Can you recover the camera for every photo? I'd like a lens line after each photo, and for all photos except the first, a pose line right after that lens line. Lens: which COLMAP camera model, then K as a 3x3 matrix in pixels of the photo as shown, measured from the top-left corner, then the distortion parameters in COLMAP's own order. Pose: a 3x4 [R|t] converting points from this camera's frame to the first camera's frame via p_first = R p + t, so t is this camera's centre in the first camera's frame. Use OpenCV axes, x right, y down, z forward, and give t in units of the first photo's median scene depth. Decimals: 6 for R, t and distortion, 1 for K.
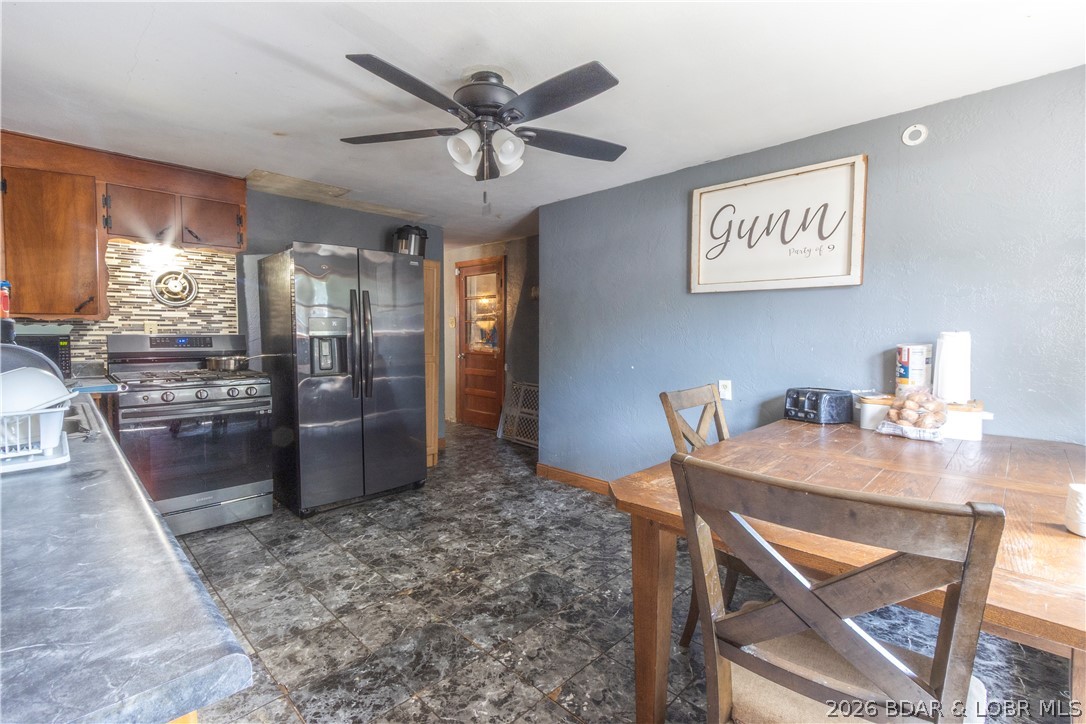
lens RADIAL K [[483.2, 0, 531.5], [0, 483.2, 359.8], [0, 0, 1]] dist [-0.003124, -0.000268]
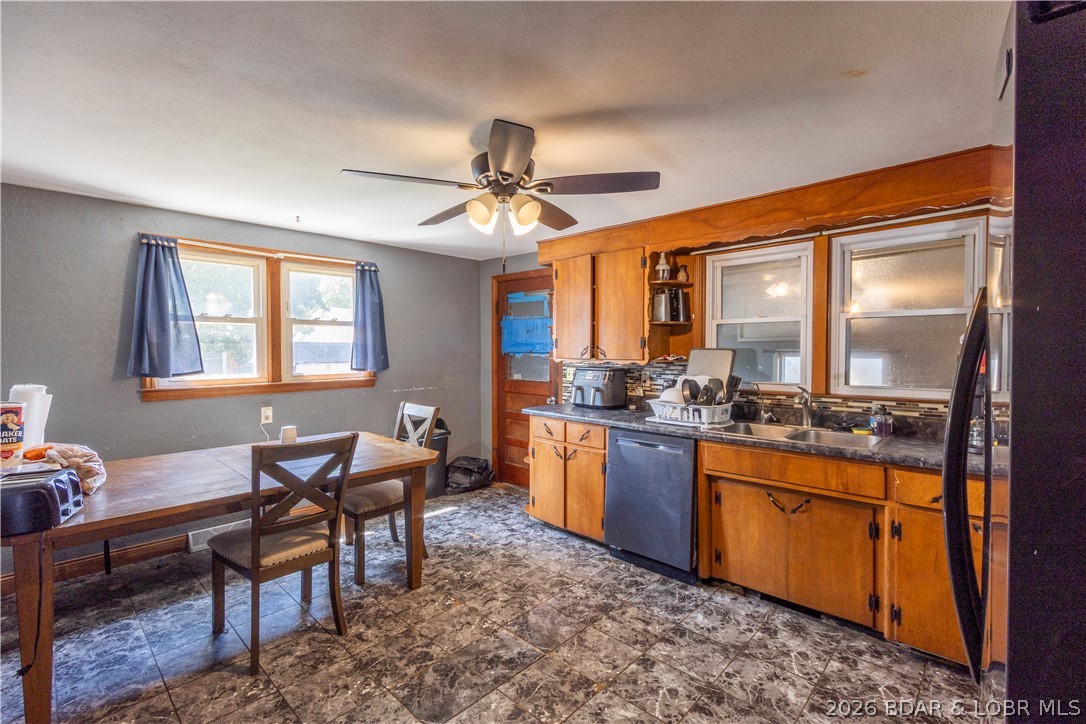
lens RADIAL K [[483.2, 0, 531.5], [0, 483.2, 359.8], [0, 0, 1]] dist [-0.003124, -0.000268]
pose [[-0.999796, -0.003642, -0.019889, -0.086769], [-0.005313, 0.996402, 0.084585, -0.133750], [0.019509, 0.084673, -0.996218, 1.349117]]
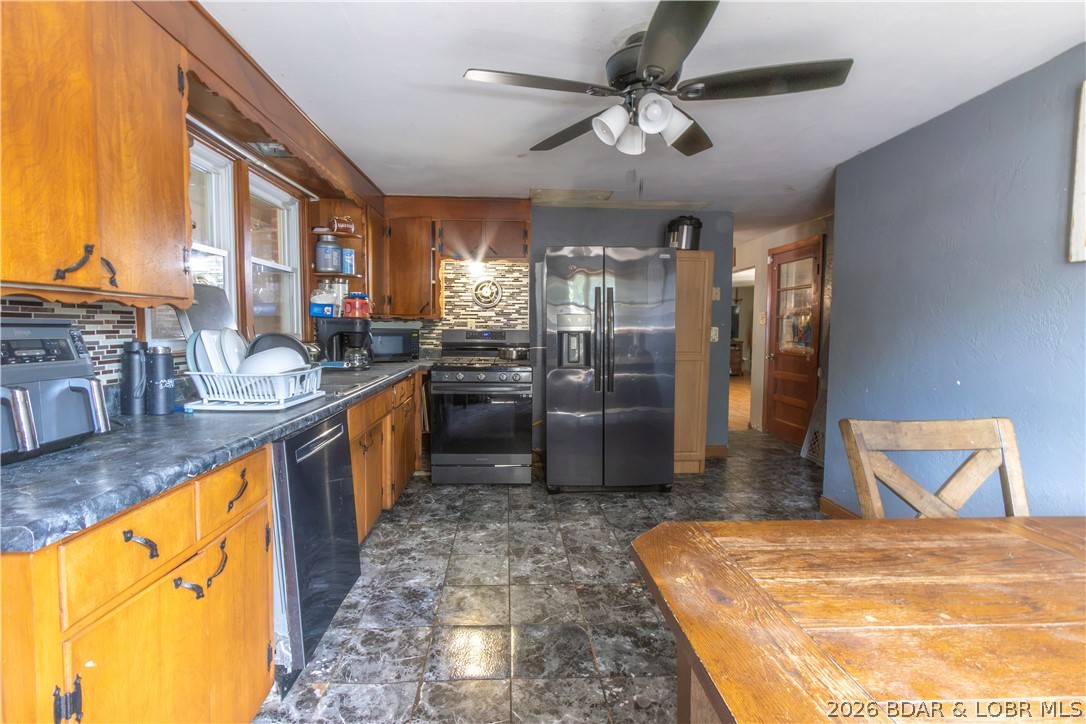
lens RADIAL K [[483.2, 0, 531.5], [0, 483.2, 359.8], [0, 0, 1]] dist [-0.003124, -0.000268]
pose [[0.741357, 0.046642, -0.669488, 0.239801], [-0.043065, 0.998832, 0.021900, -0.005380], [0.669727, 0.012596, 0.742500, 0.135512]]
